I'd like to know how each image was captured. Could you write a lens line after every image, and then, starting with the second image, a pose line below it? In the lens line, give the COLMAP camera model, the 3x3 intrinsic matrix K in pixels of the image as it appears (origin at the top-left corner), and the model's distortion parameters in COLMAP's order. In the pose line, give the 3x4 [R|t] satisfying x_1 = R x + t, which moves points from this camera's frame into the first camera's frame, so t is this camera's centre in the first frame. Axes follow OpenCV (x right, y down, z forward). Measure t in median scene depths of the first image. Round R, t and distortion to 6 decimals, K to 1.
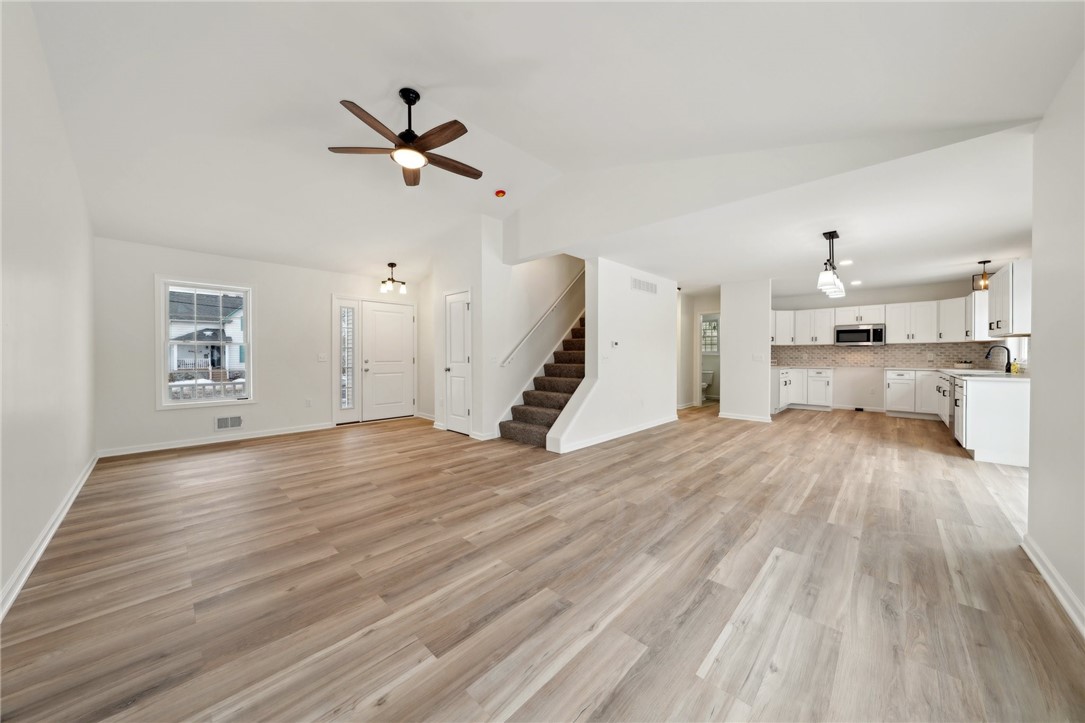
lens RADIAL K [[369.6, 0, 546.4], [0, 369.6, 354.2], [0, 0, 1]] dist [-0.001204, -0.000009]
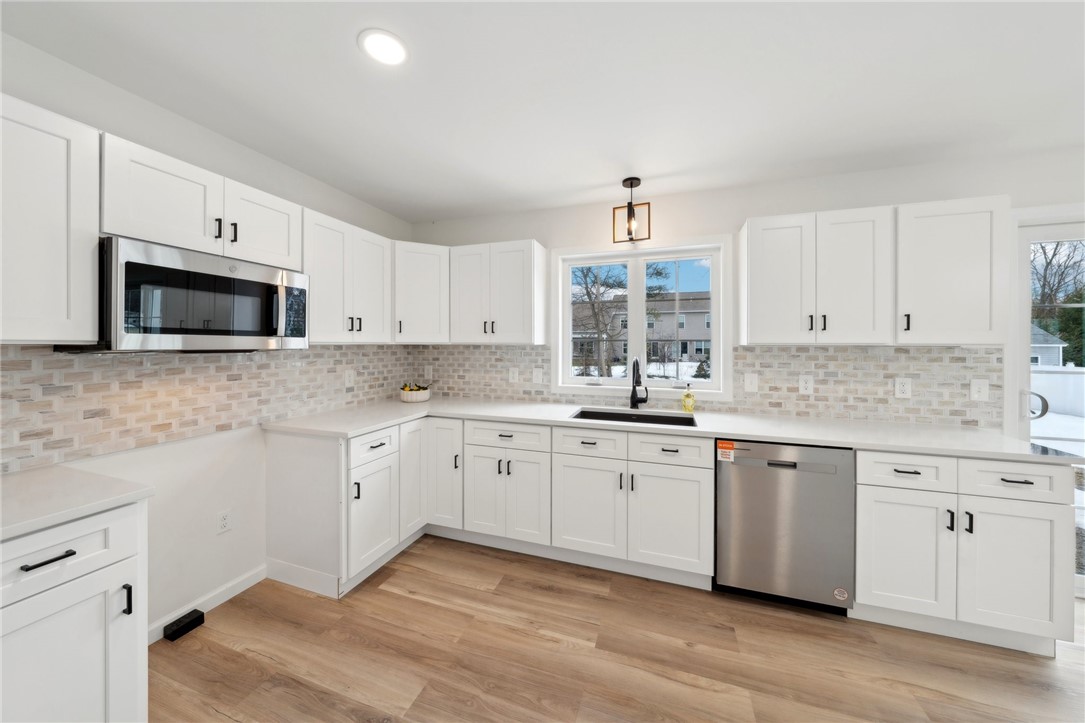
lens RADIAL K [[369.6, 0, 542.5], [0, 369.6, 349.9], [0, 0, 1]] dist [-0.001204, -0.000009]
pose [[-0.387026, 0.001785, 0.922067, 0.604361], [0.014601, 0.999885, 0.004193, -0.022847], [-0.921953, 0.015085, -0.387007, 0.976591]]
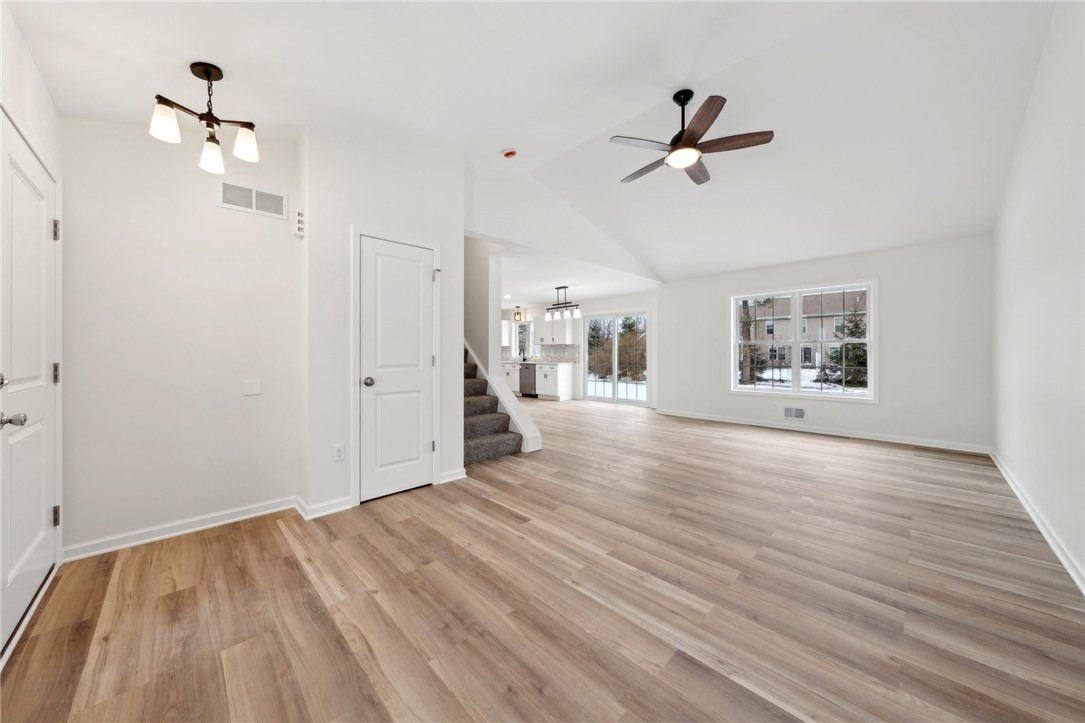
lens RADIAL K [[369.6, 0, 545.4], [0, 369.6, 353.9], [0, 0, 1]] dist [-0.001204, -0.000009]
pose [[0.028375, 0.001282, 0.999597, -0.636086], [0.005445, 0.999984, -0.001437, 0.003788], [-0.999583, 0.005484, 0.028367, 0.621764]]
